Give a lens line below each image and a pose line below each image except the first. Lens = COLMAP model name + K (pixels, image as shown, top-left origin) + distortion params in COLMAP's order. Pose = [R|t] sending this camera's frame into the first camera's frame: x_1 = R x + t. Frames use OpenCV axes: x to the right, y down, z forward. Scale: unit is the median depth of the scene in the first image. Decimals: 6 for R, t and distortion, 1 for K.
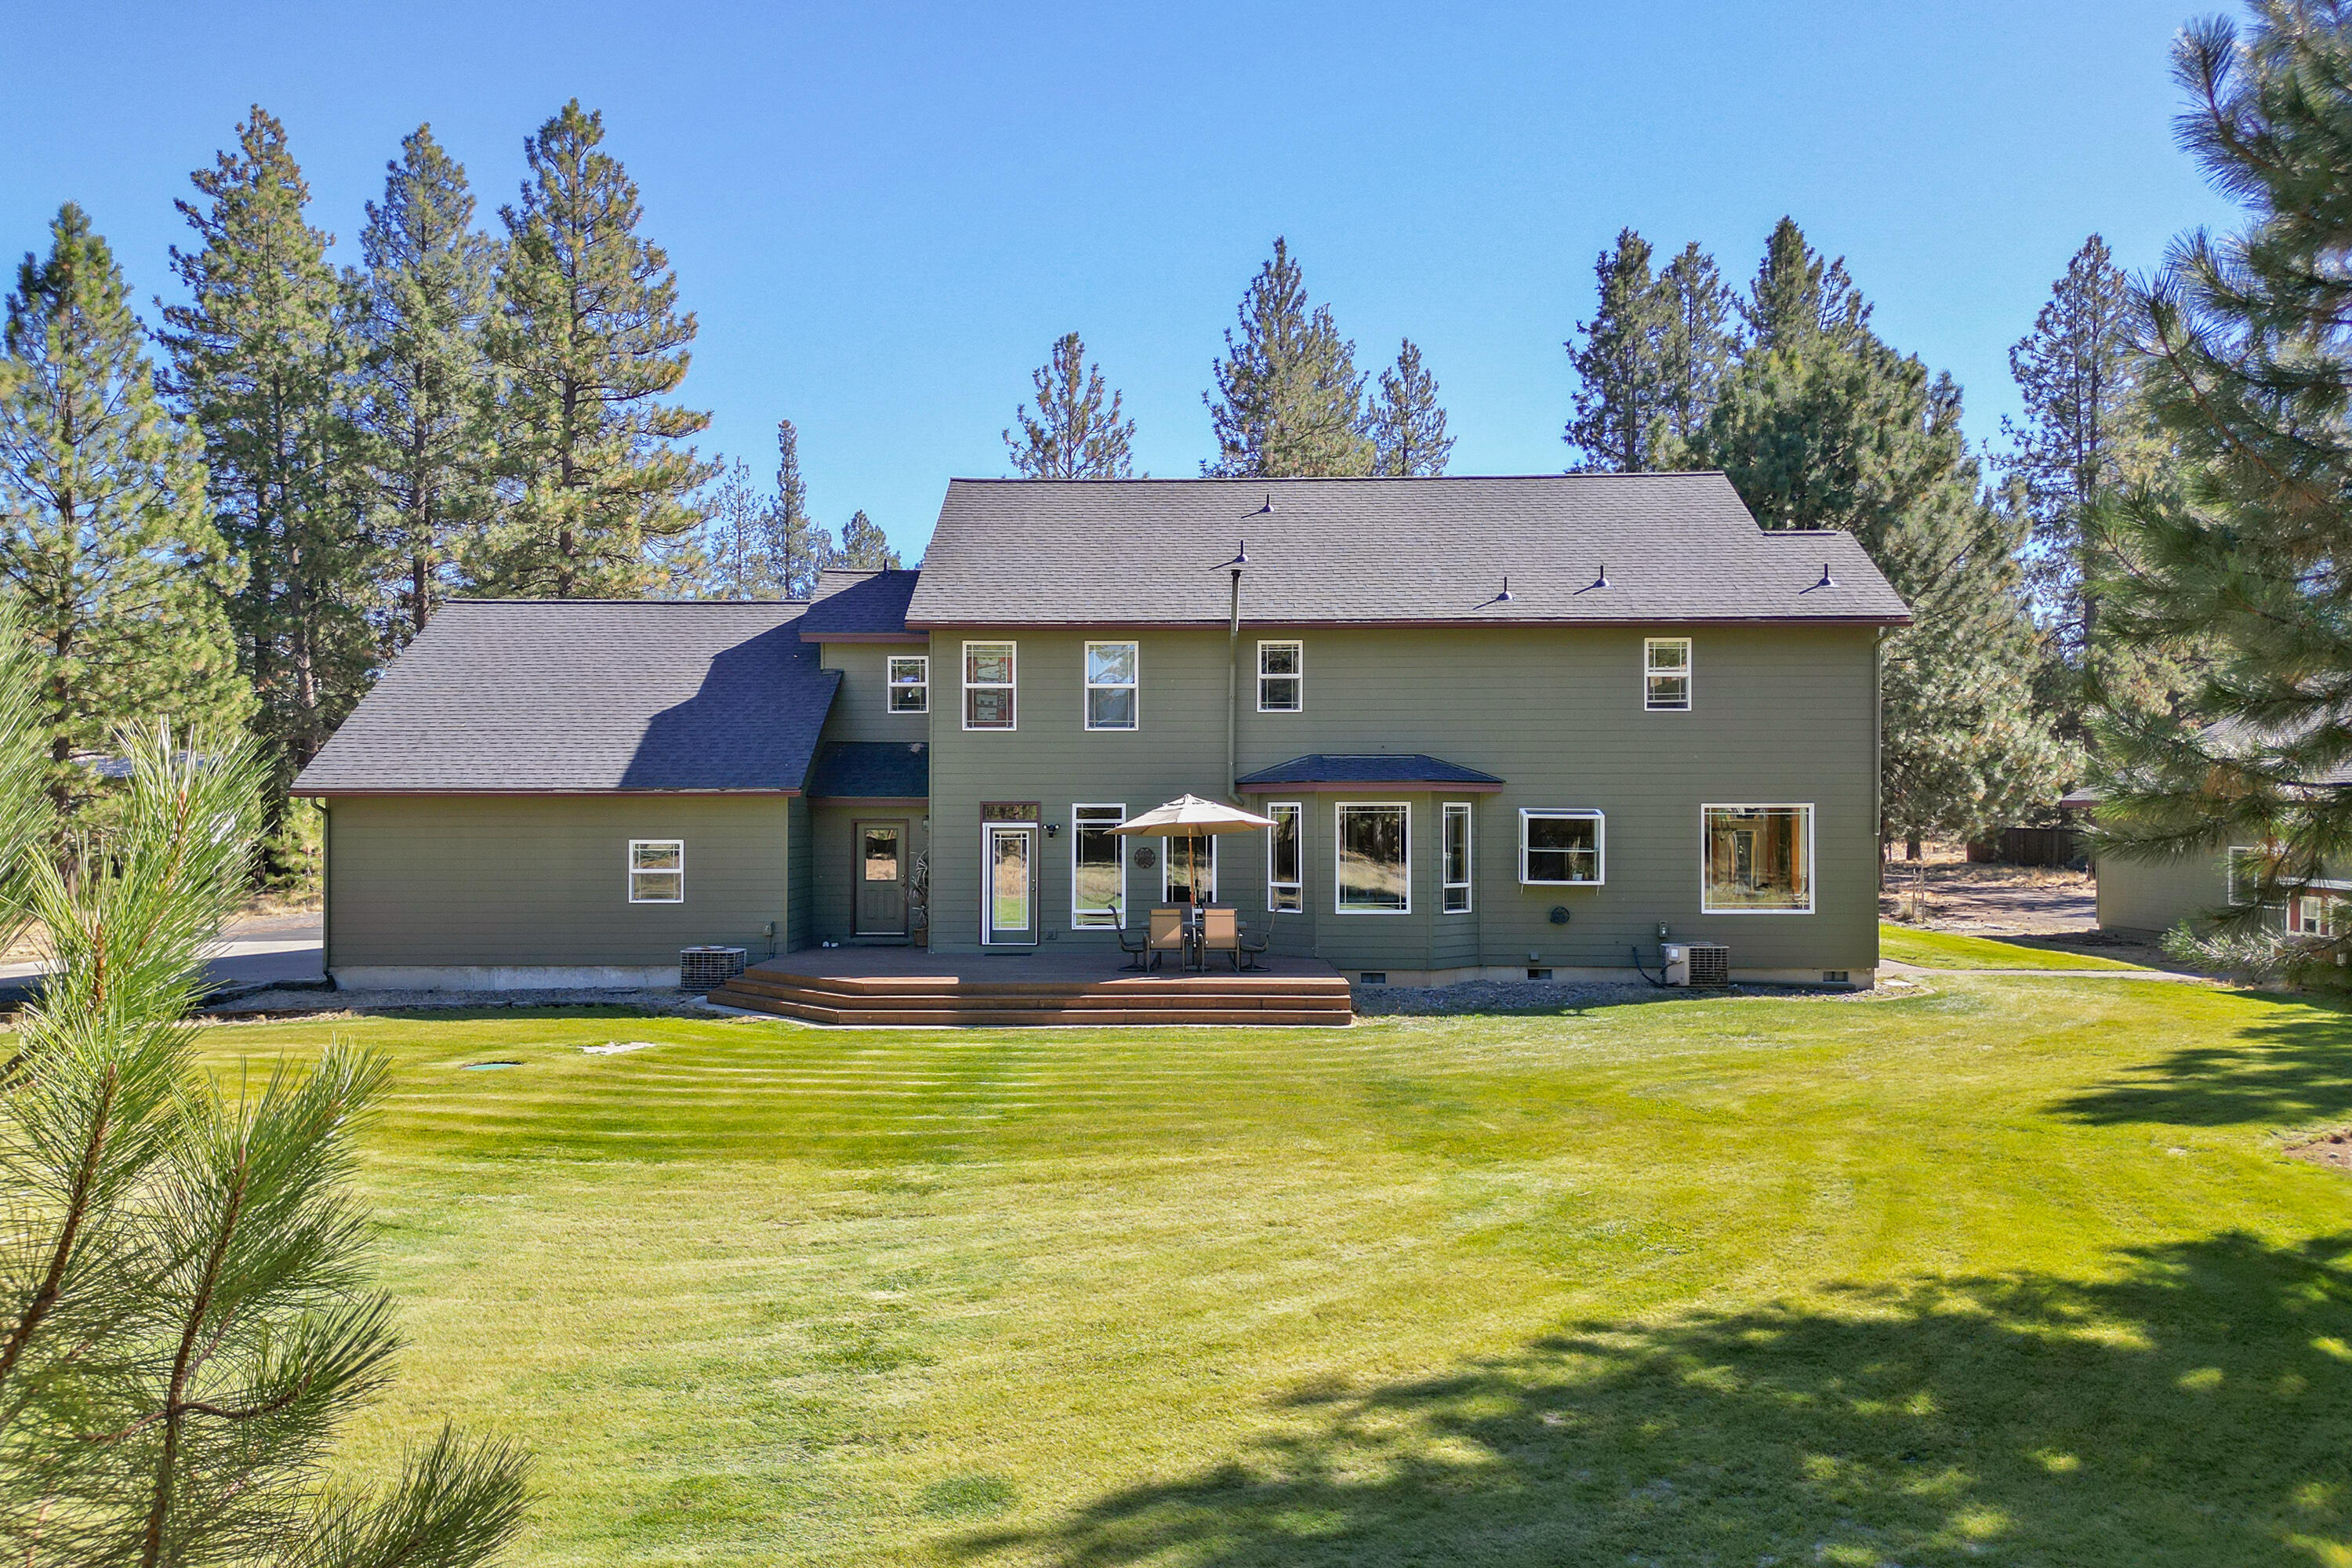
lens RADIAL K [[1536.9, 0, 1176.0], [0, 1536.9, 784.0], [0, 0, 1]] dist [0.068919, -0.061630]
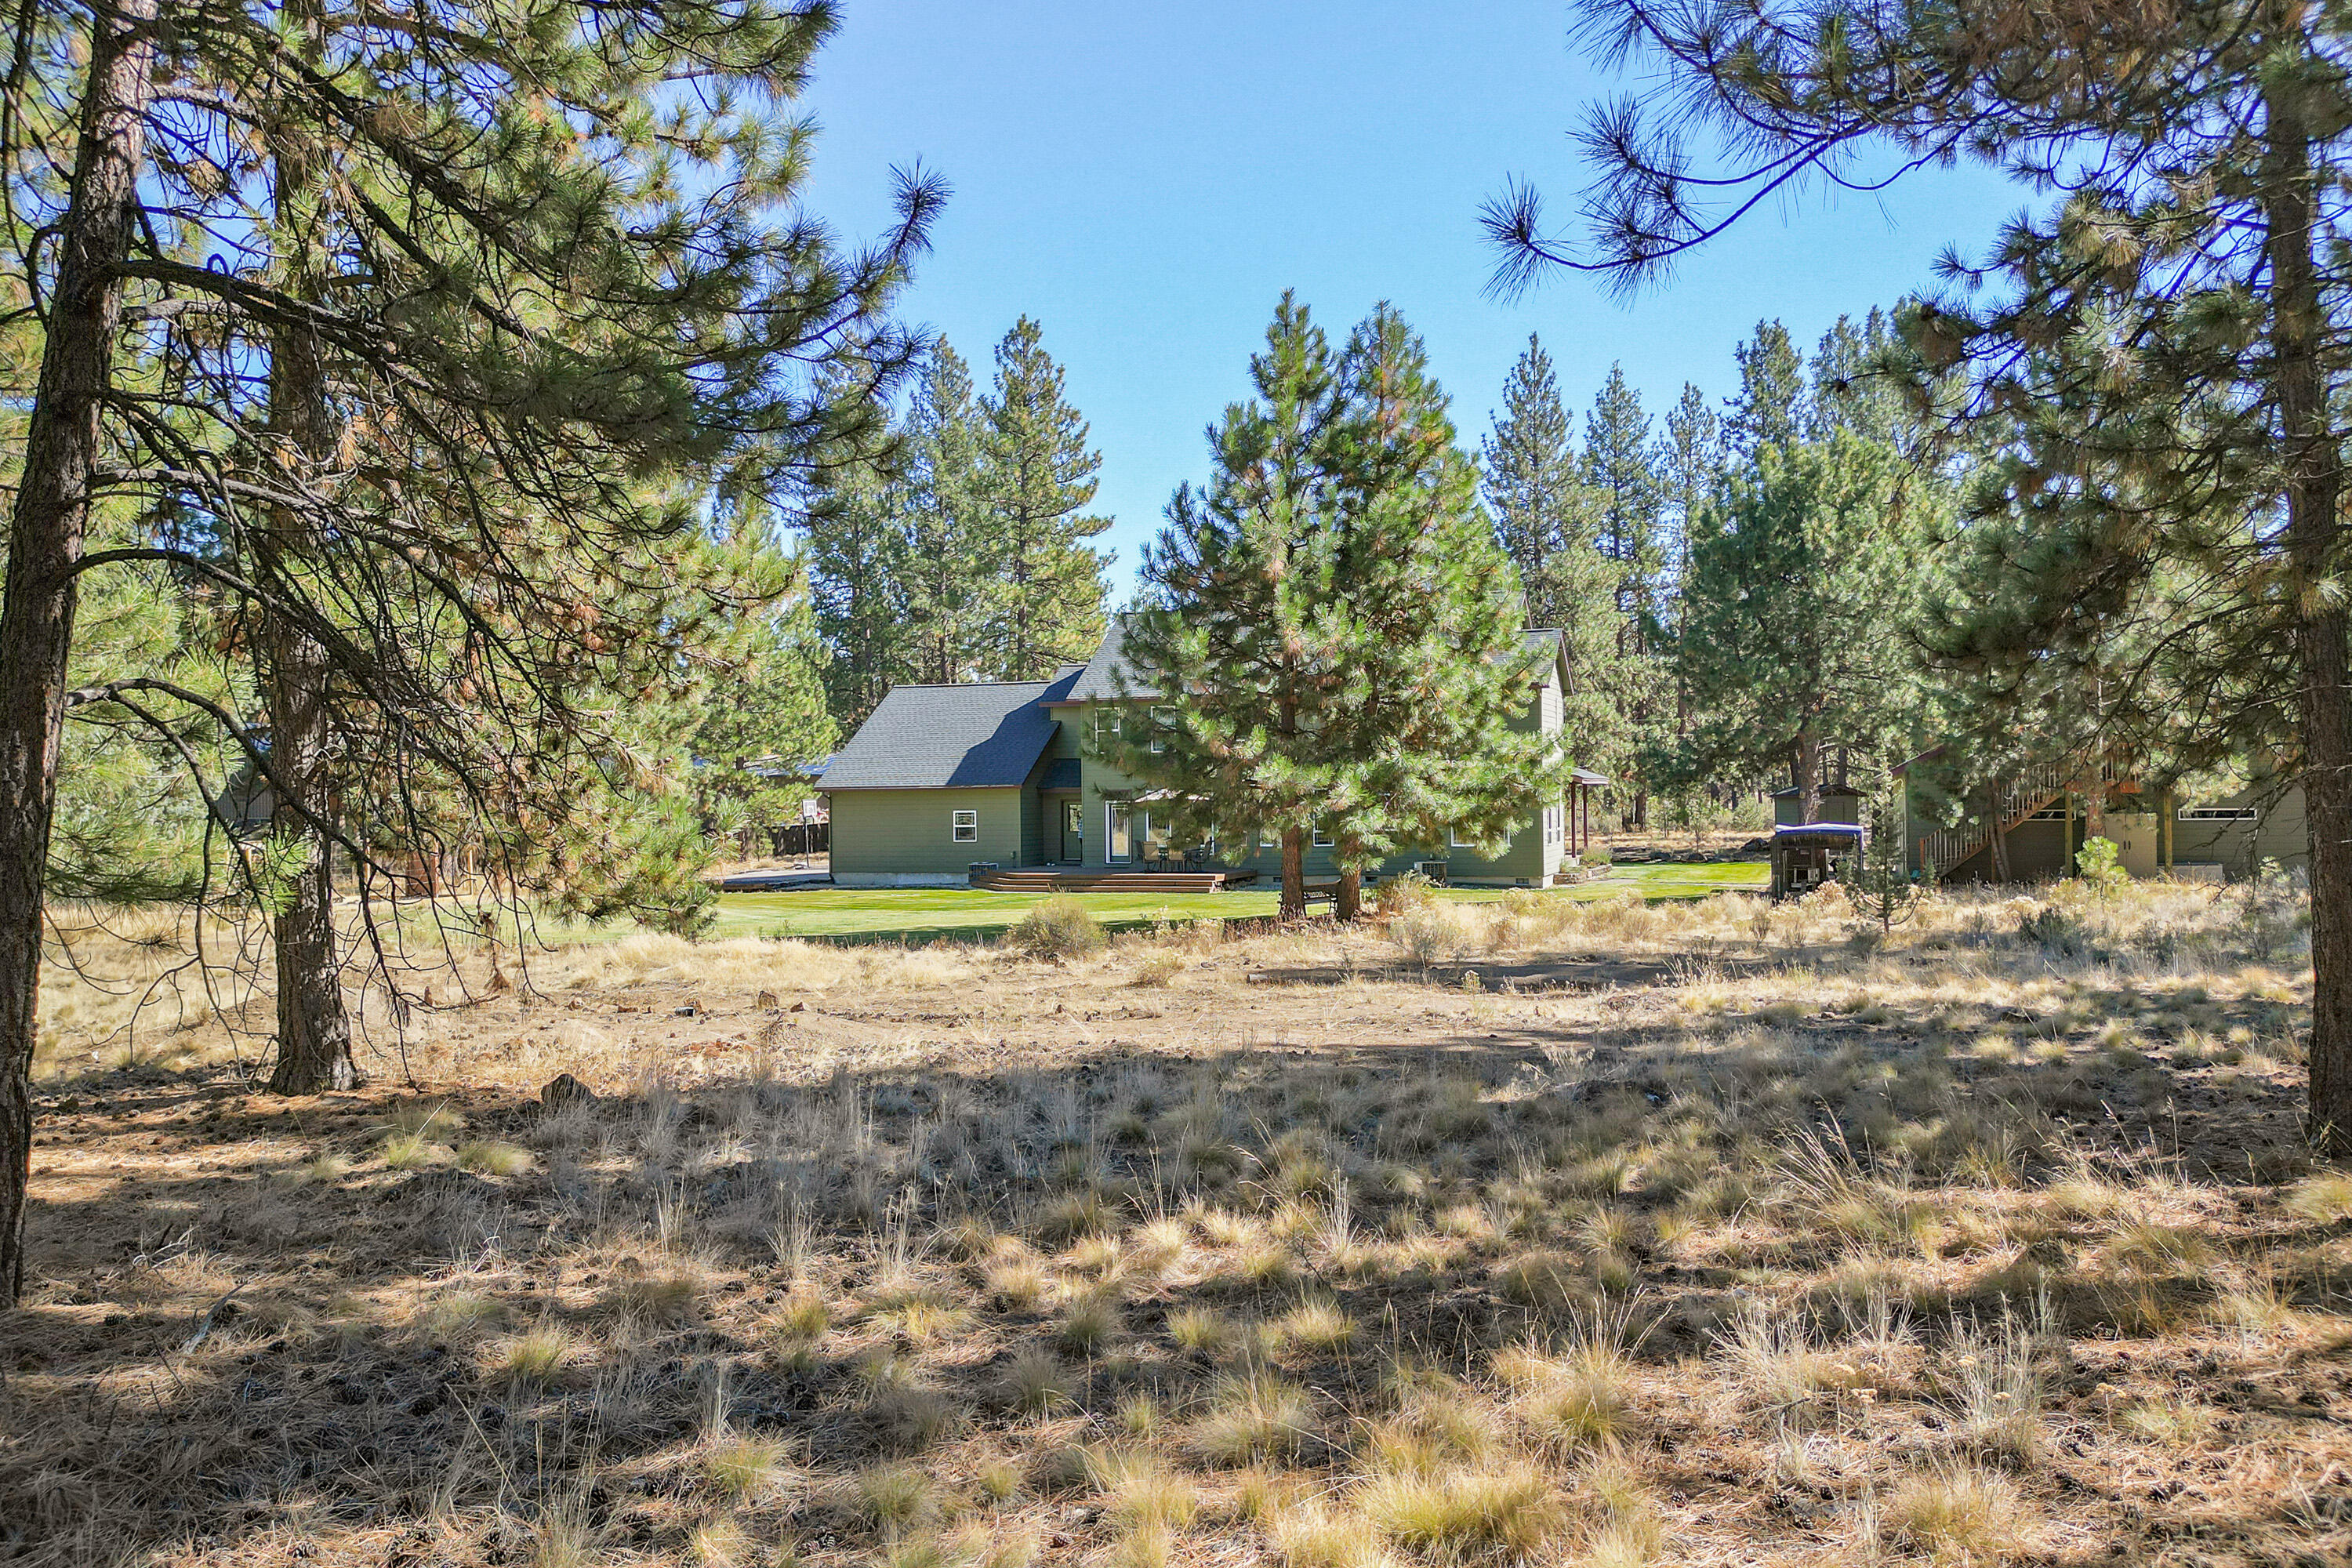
lens RADIAL K [[1536.9, 0, 1176.0], [0, 1536.9, 784.0], [0, 0, 1]] dist [0.068919, -0.061630]
pose [[0.931318, -0.014937, -0.363901, 0.416296], [0.021481, 0.999672, 0.013941, -0.013757], [0.363574, -0.020801, 0.931333, -0.488036]]
